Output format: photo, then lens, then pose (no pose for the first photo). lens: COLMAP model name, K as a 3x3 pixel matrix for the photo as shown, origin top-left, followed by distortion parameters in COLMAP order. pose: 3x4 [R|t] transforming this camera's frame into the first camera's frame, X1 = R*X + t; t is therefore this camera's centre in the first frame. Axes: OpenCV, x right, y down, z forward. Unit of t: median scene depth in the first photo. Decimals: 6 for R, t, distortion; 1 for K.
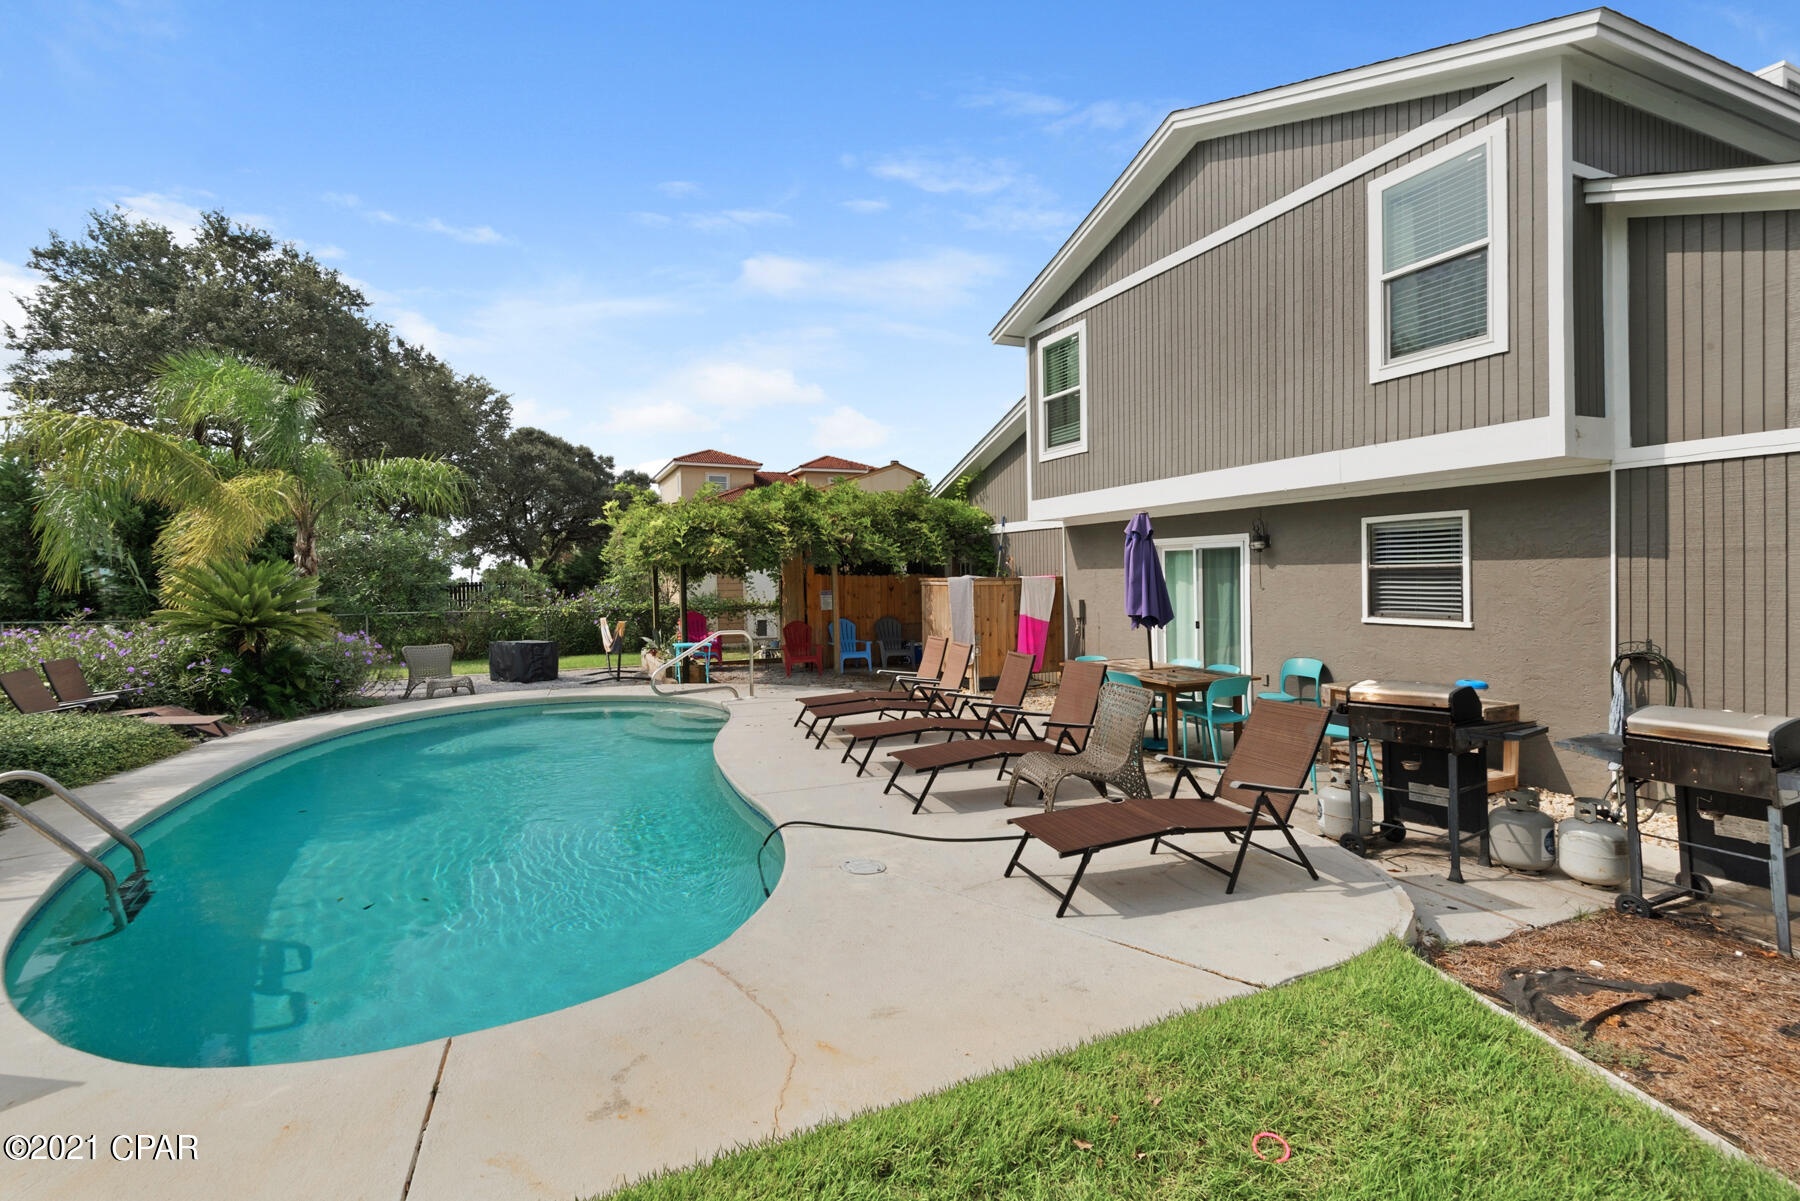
lens RADIAL K [[807.5, 0, 906.8], [0, 807.5, 591.8], [0, 0, 1]] dist [0.006123, -0.002650]
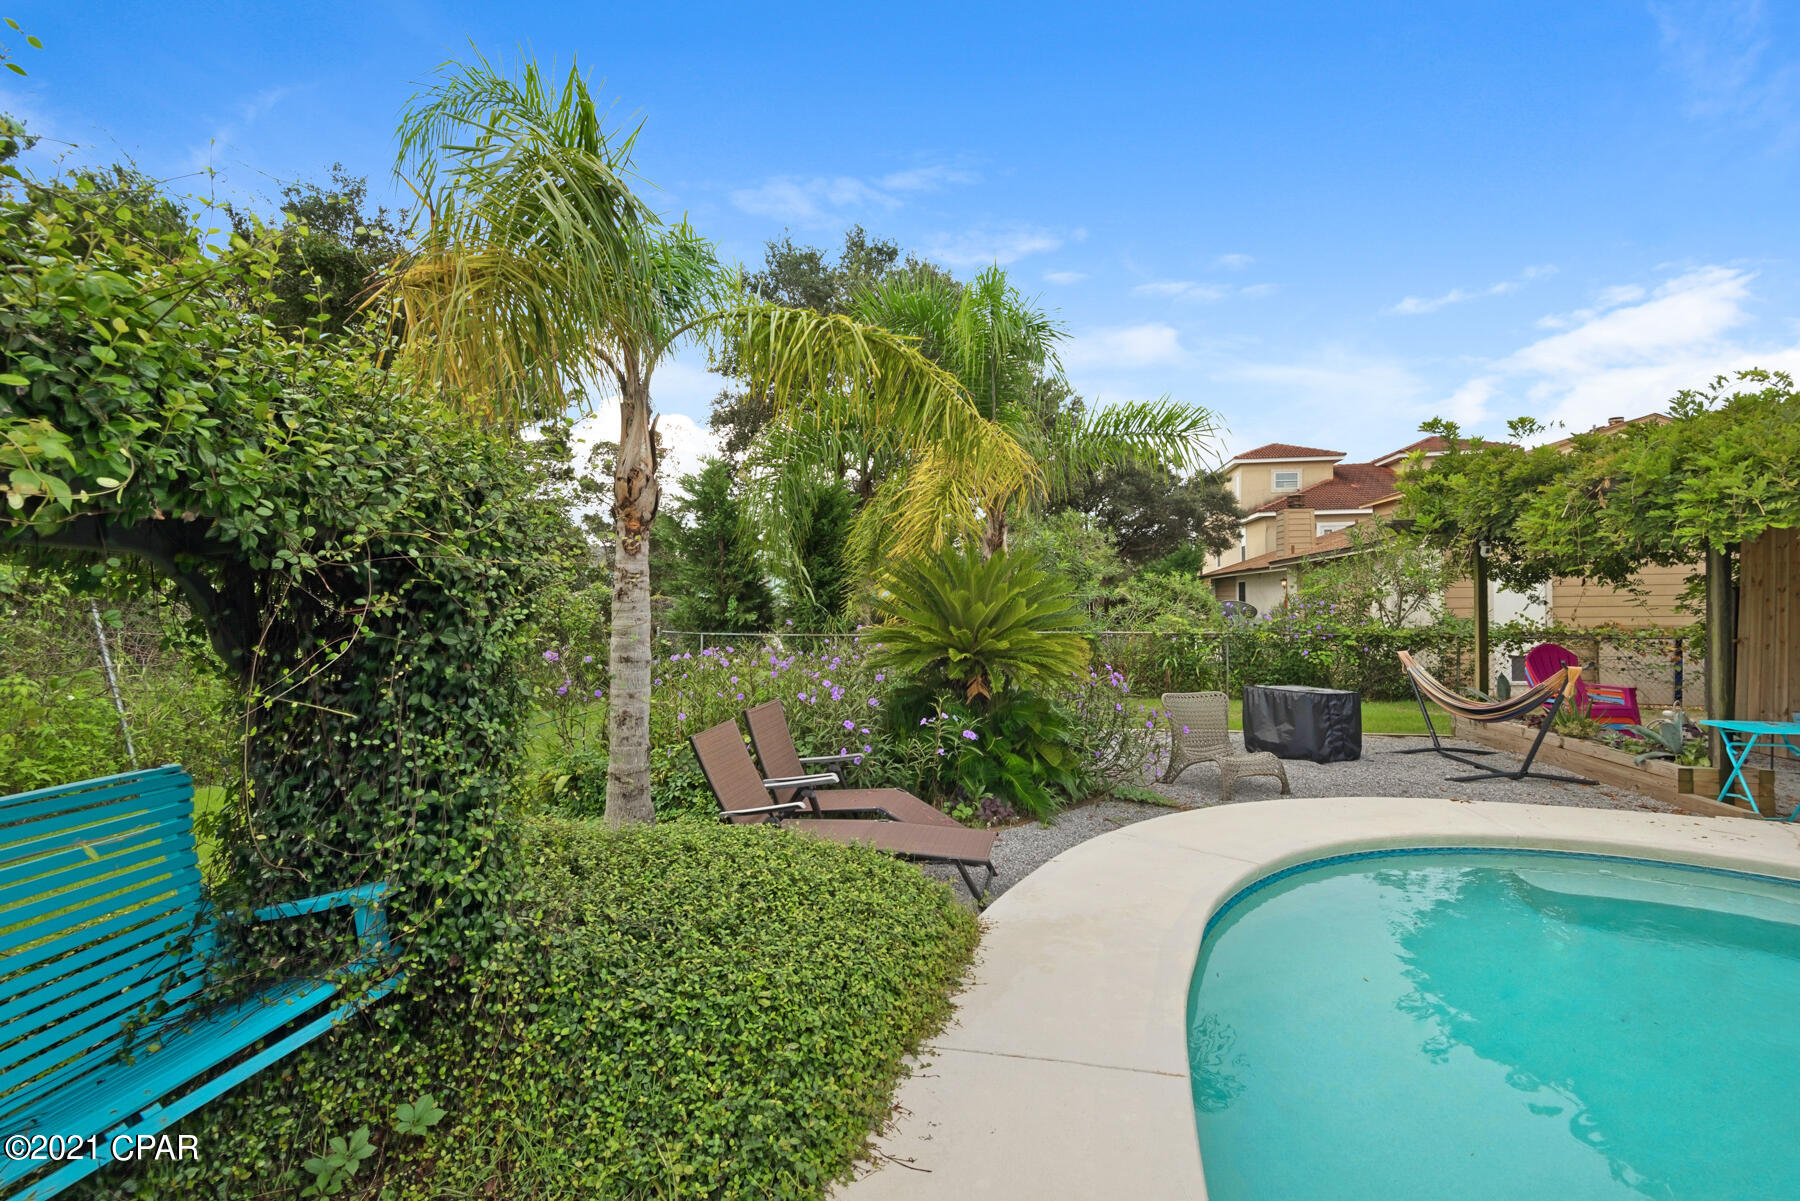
lens RADIAL K [[807.5, 0, 916.3], [0, 807.5, 597.9], [0, 0, 1]] dist [0.006123, -0.002650]
pose [[0.832543, -0.000366, -0.553960, -0.515075], [-0.007946, 0.999889, -0.012604, 0.007995], [0.553904, 0.014896, 0.832448, 0.467686]]
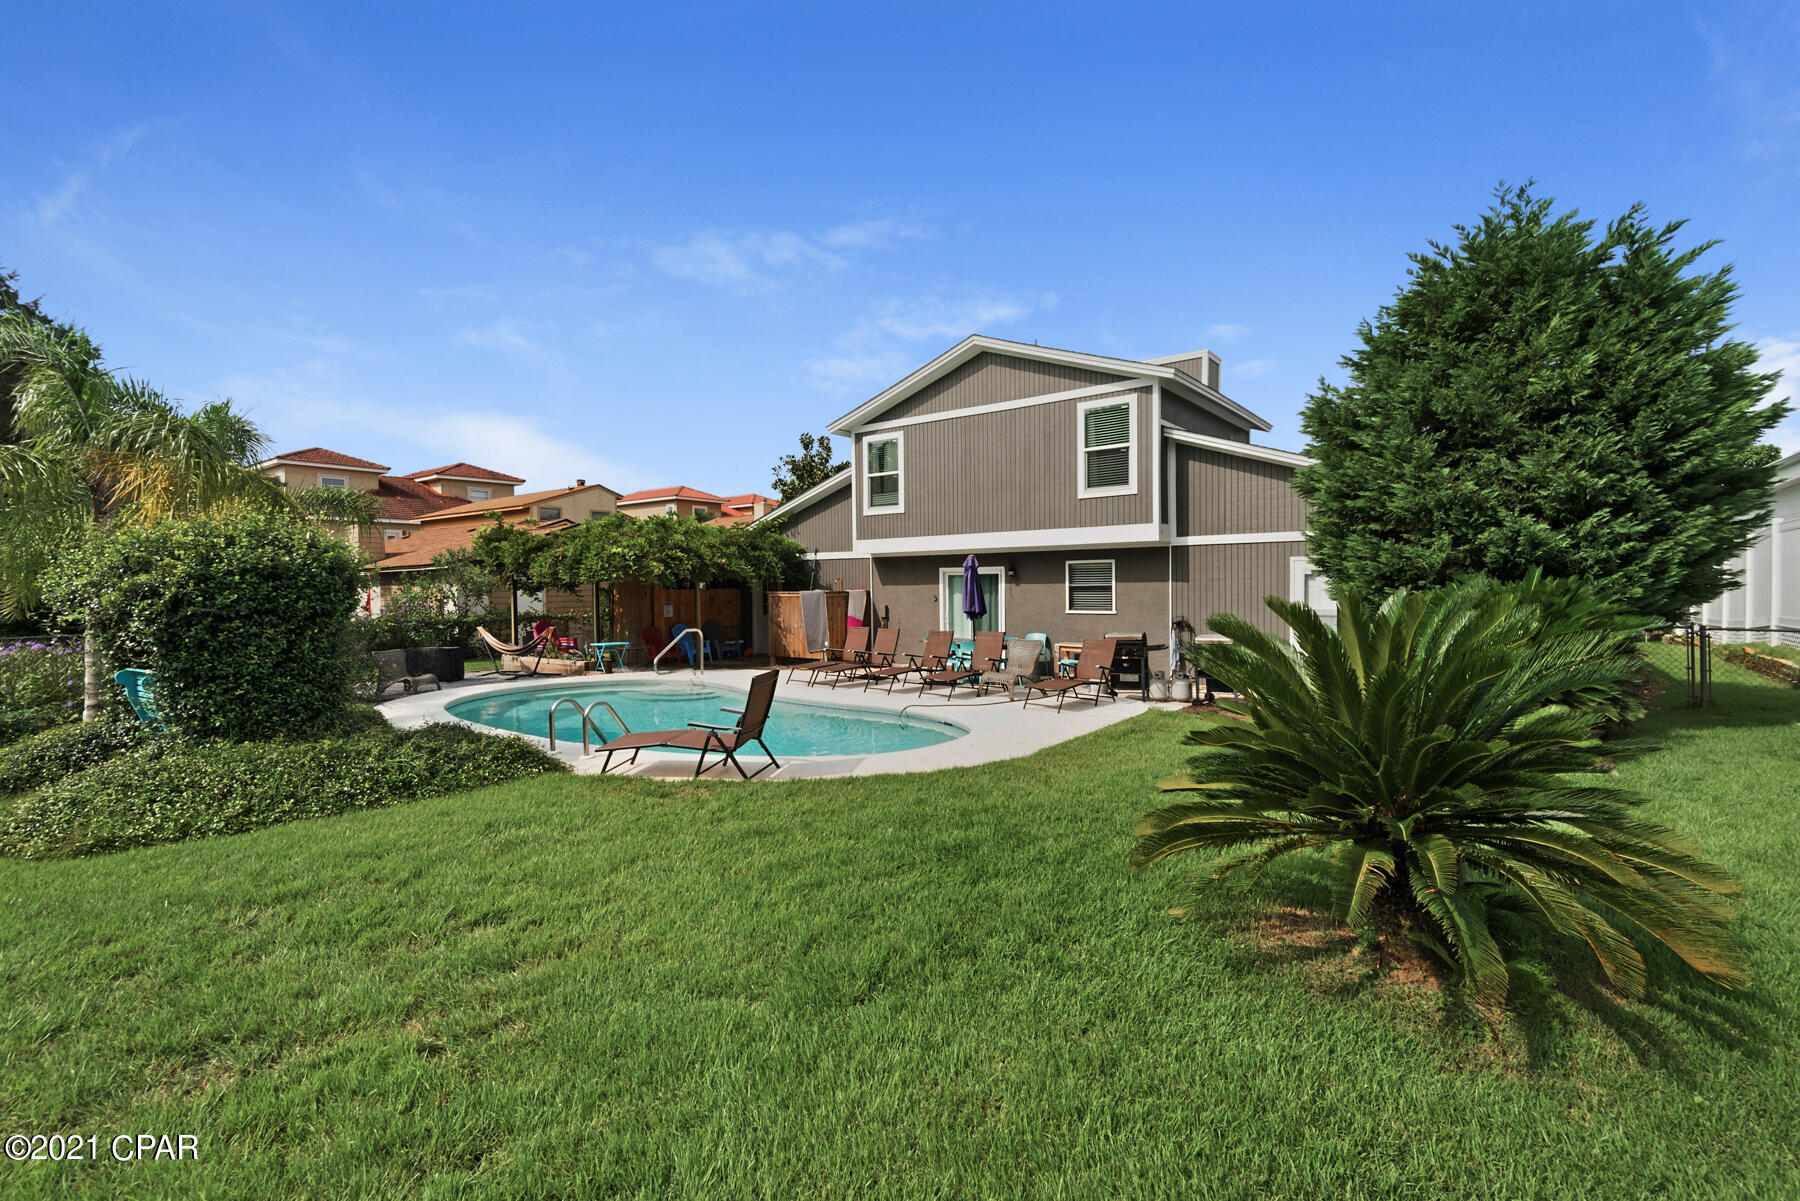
lens RADIAL K [[807.5, 0, 882.6], [0, 807.5, 604.8], [0, 0, 1]] dist [0.006123, -0.002650]
pose [[0.890900, -0.006931, 0.454147, -0.579469], [0.007843, 0.999969, -0.000125, 0.010310], [-0.454132, 0.003674, 0.890927, -0.439711]]
